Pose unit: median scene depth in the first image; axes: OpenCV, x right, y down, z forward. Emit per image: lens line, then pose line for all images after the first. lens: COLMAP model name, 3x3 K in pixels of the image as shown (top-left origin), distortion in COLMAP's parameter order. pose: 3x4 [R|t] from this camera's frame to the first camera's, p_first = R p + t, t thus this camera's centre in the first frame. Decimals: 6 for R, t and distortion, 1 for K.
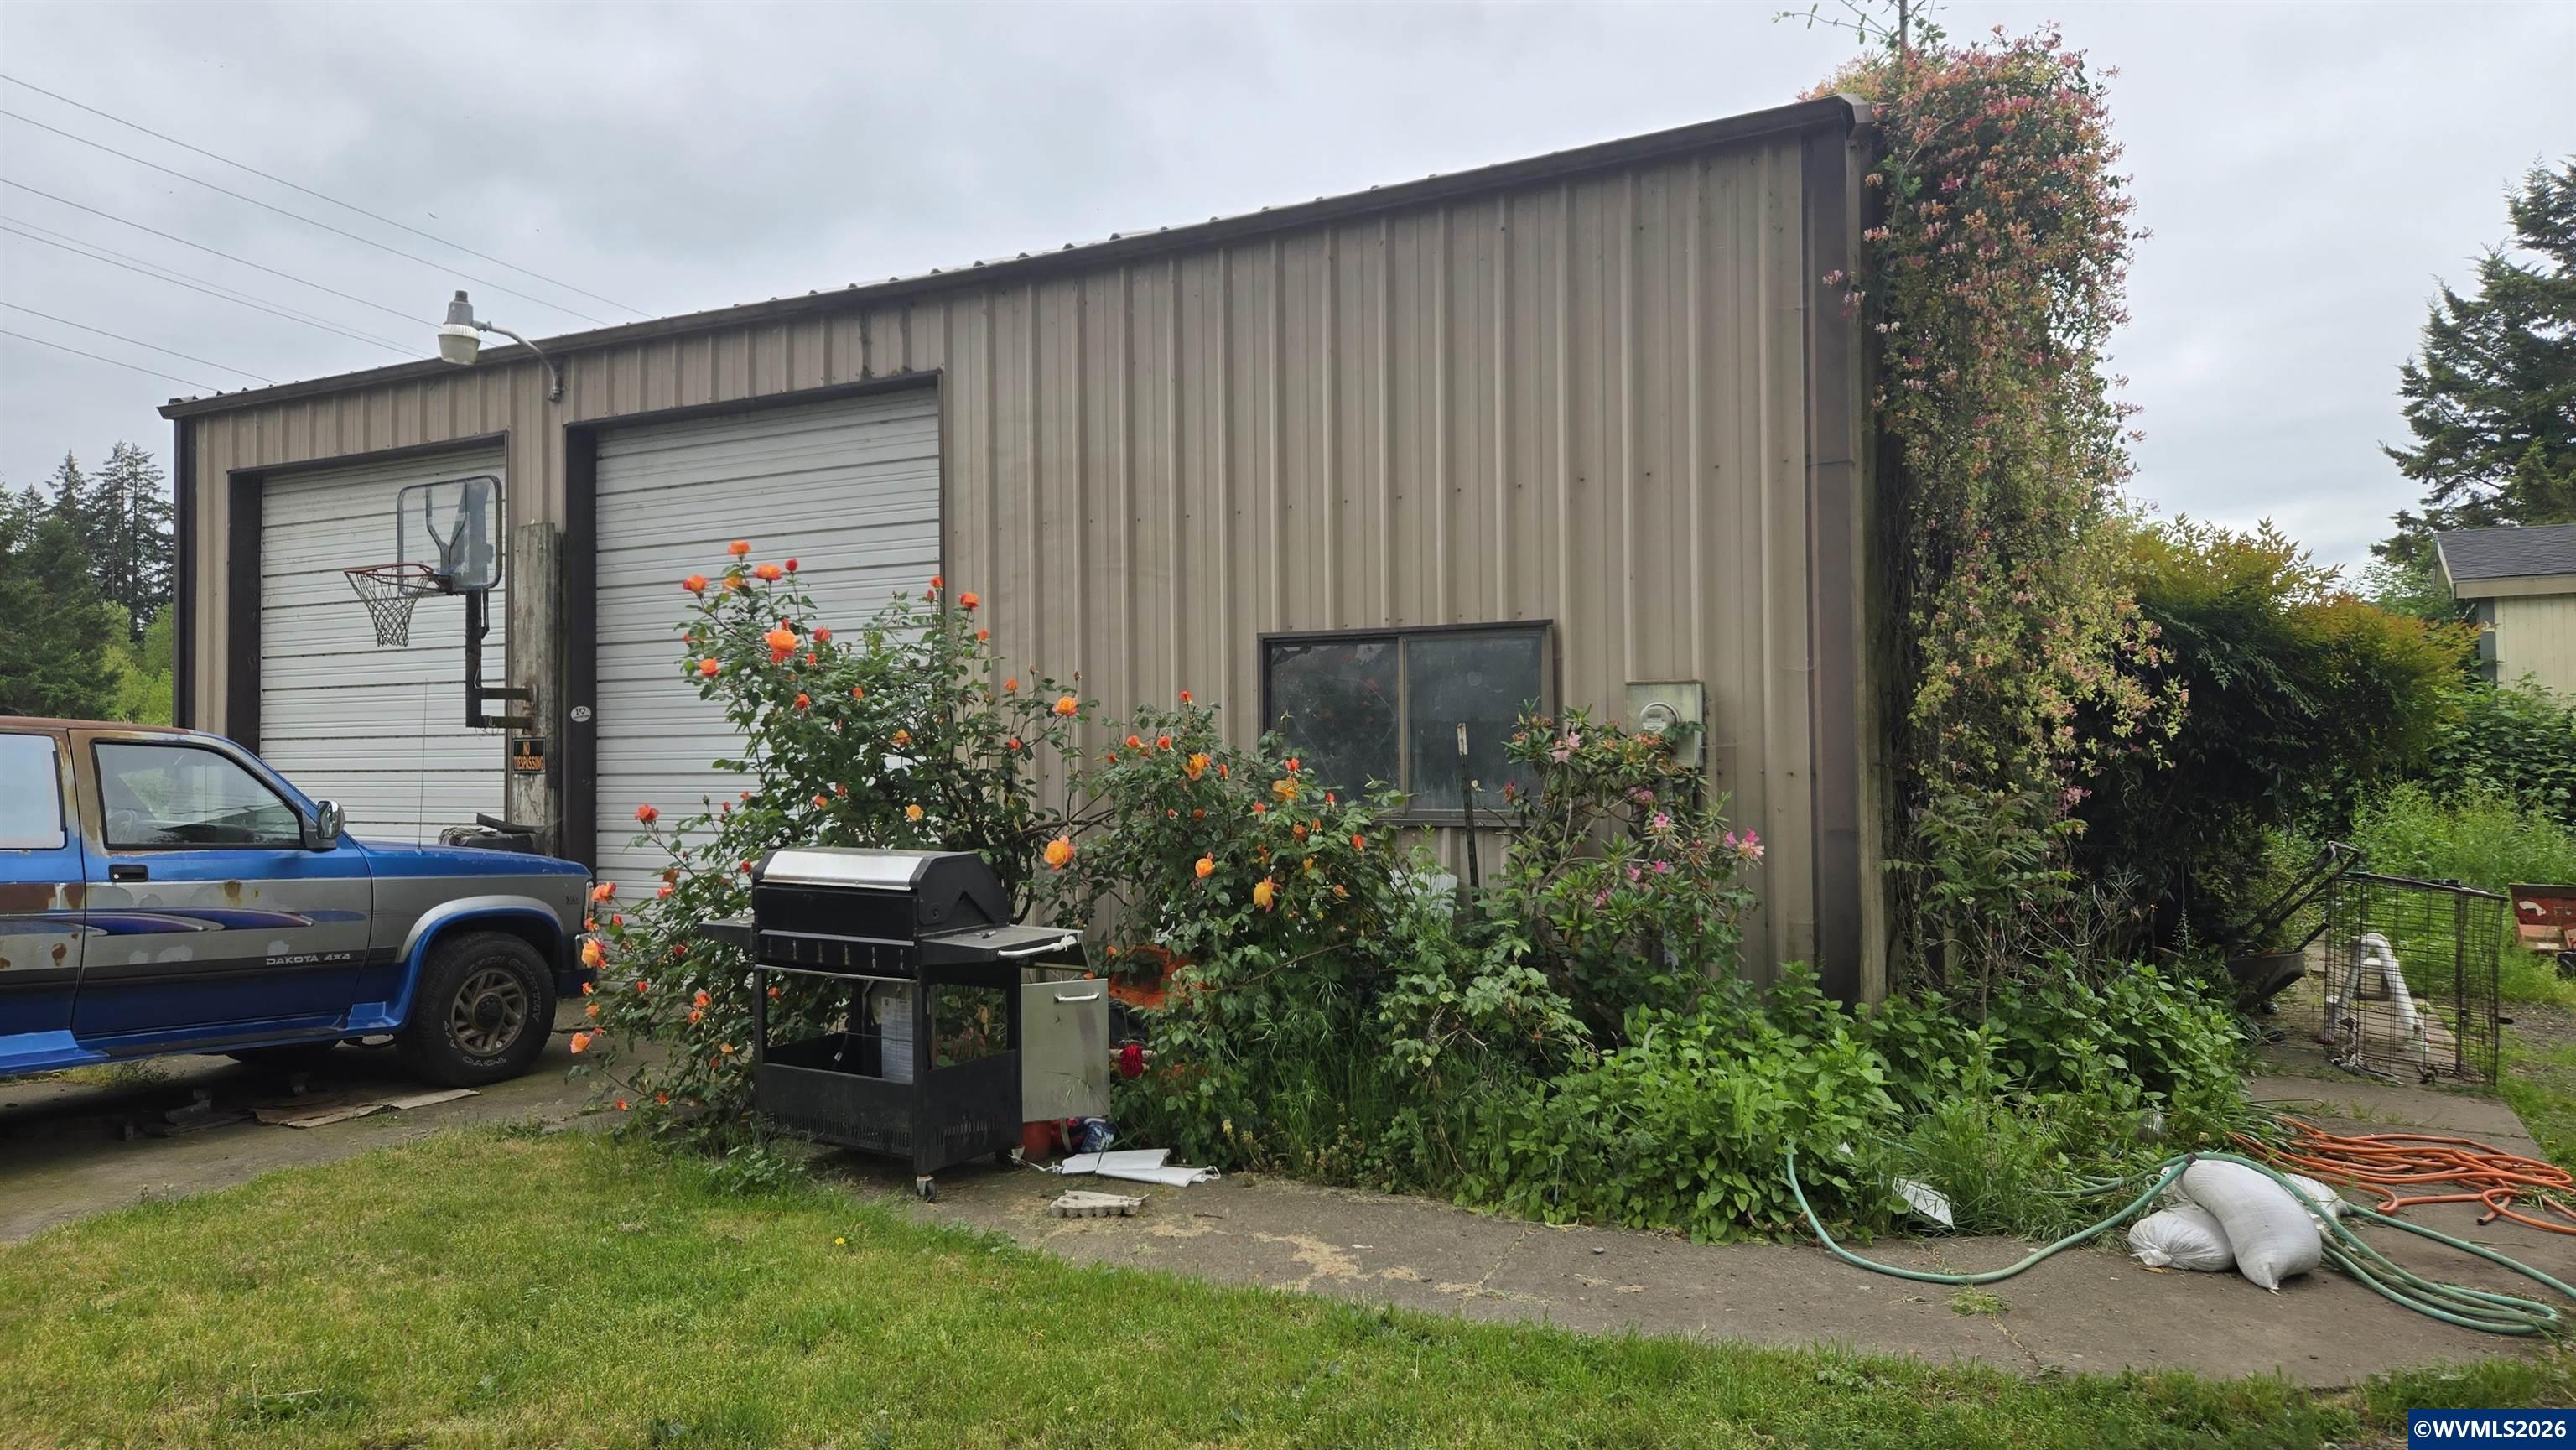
lens RADIAL K [[1710.0, 0, 1296.7], [0, 1710.0, 717.5], [0, 0, 1]] dist [0.062388, -0.052191]
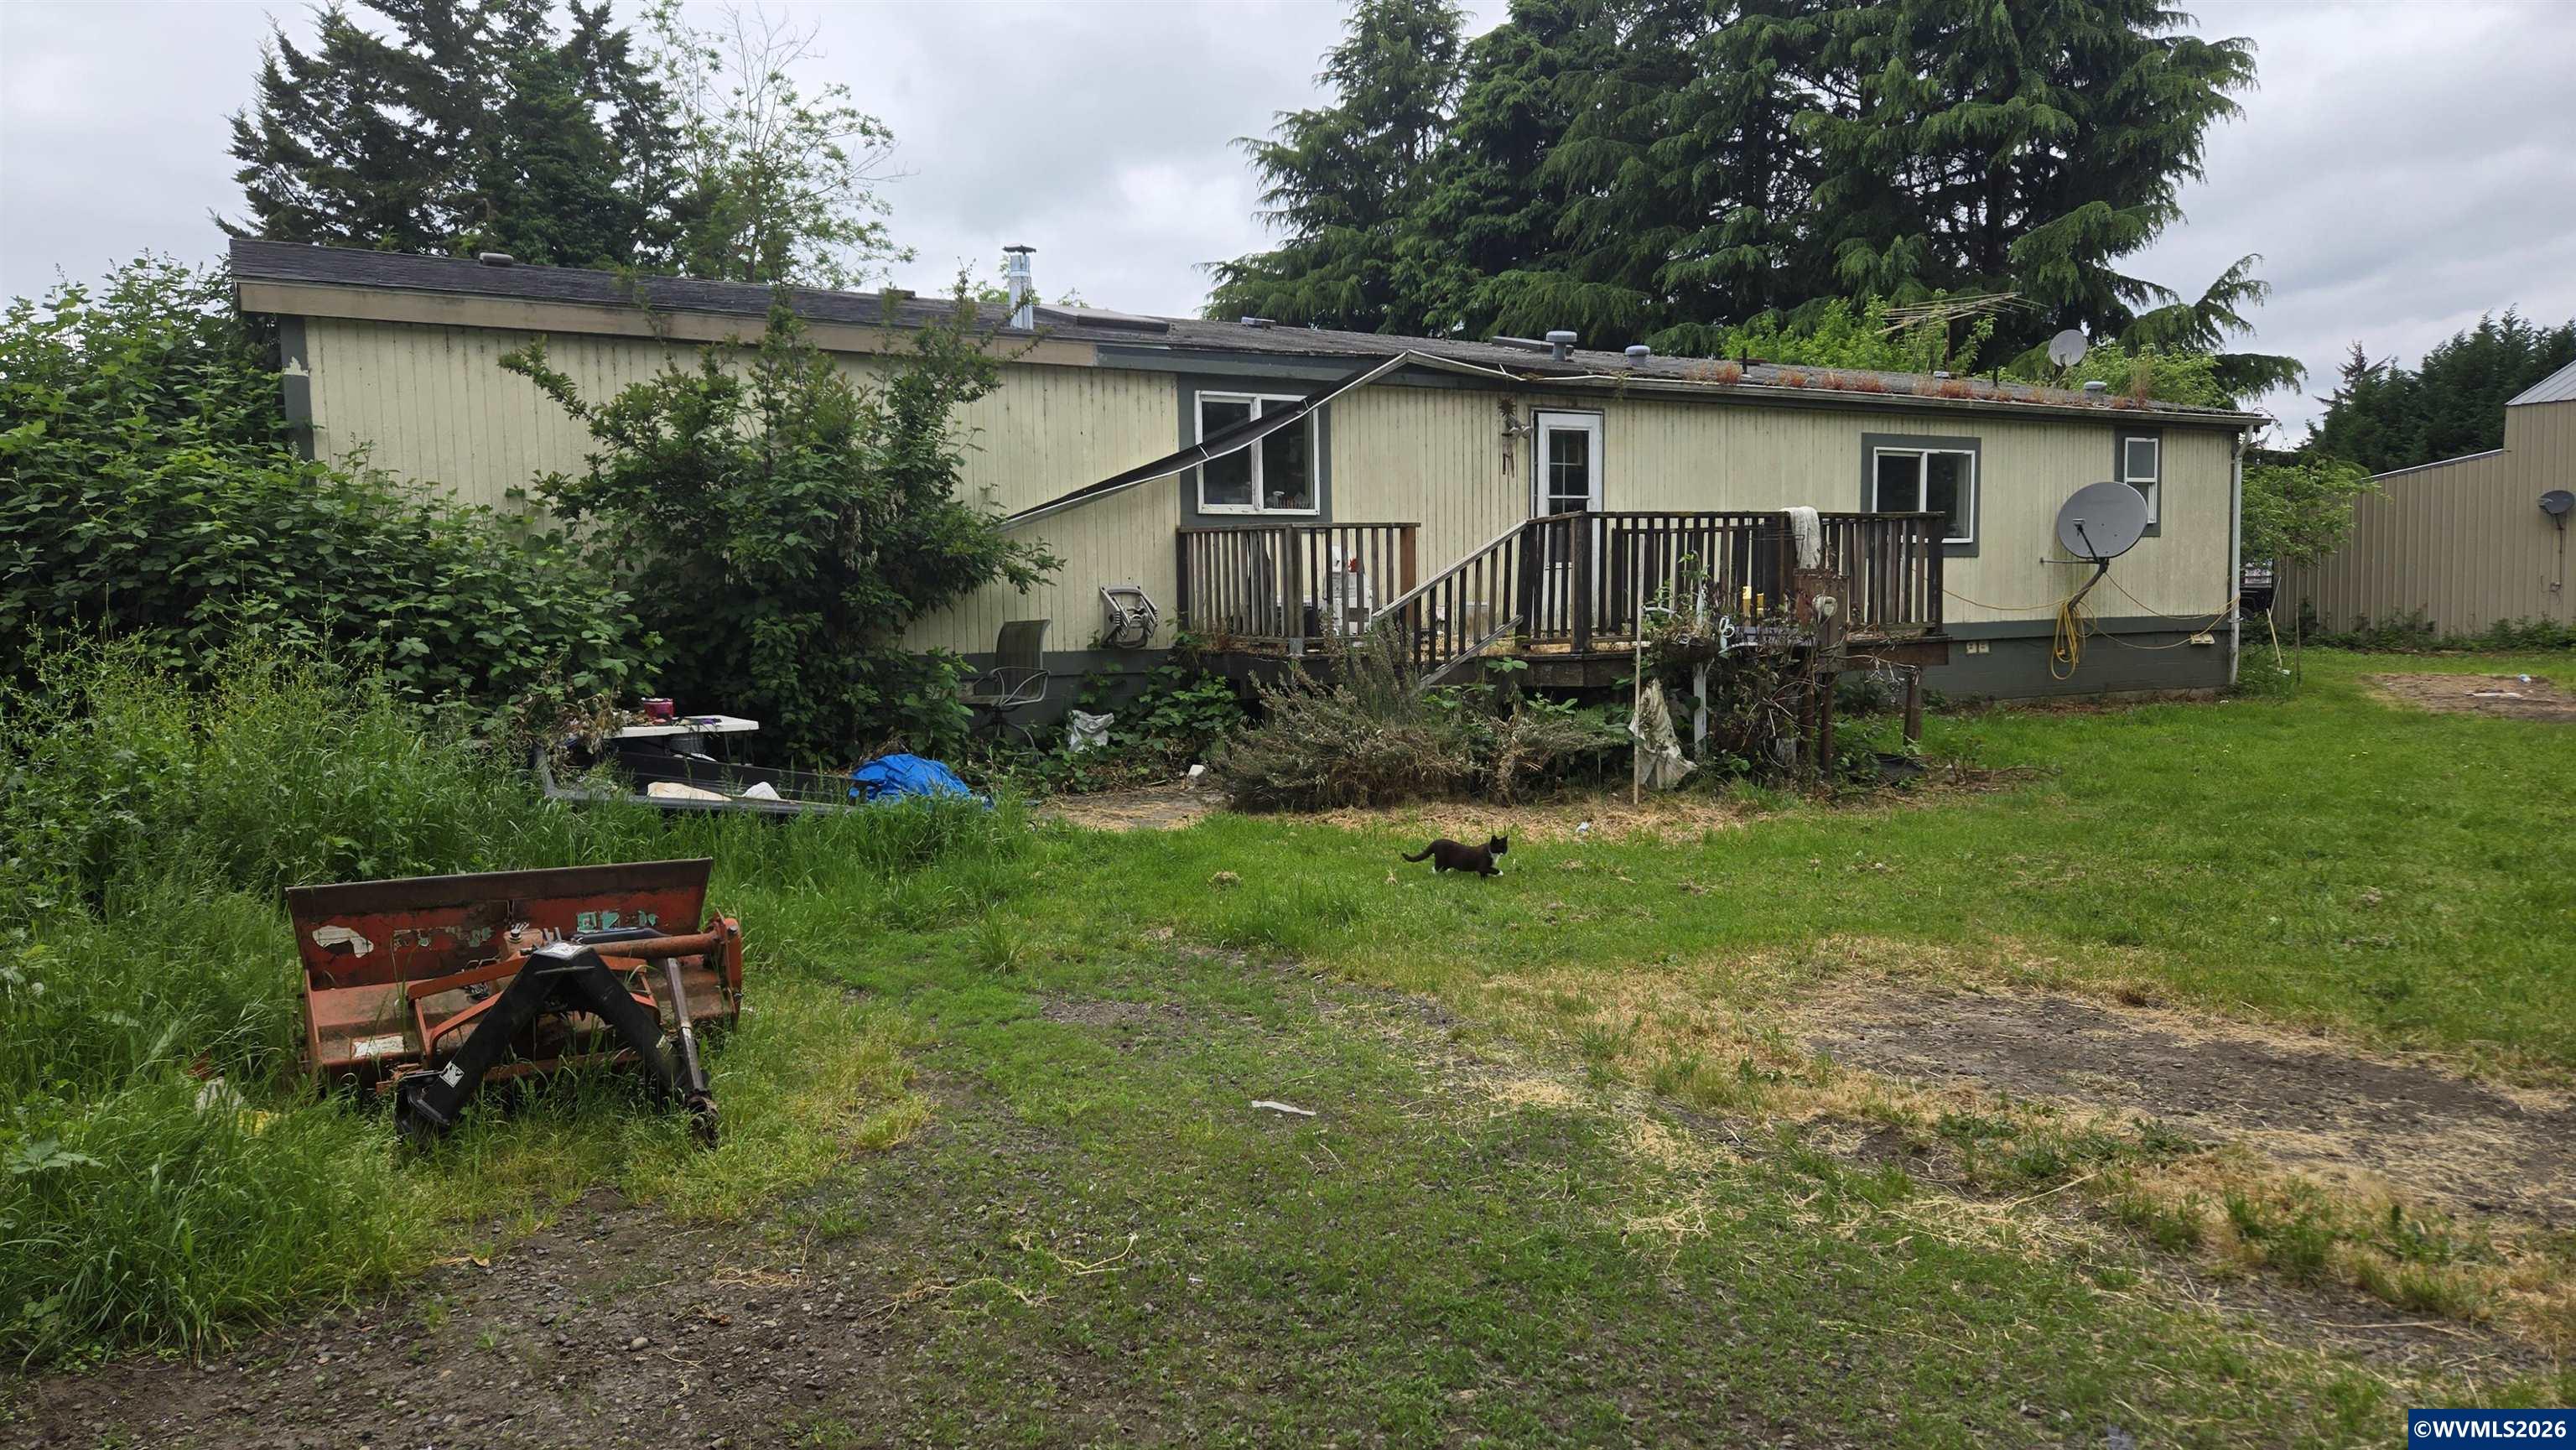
lens RADIAL K [[1710.0, 0, 1296.7], [0, 1710.0, 717.5], [0, 0, 1]] dist [0.062388, -0.052191]
pose [[0.460610, -0.062520, 0.885398, 0.327899], [-0.014576, 0.996849, 0.077973, 0.016805], [-0.887483, -0.048820, 0.458248, 0.444744]]
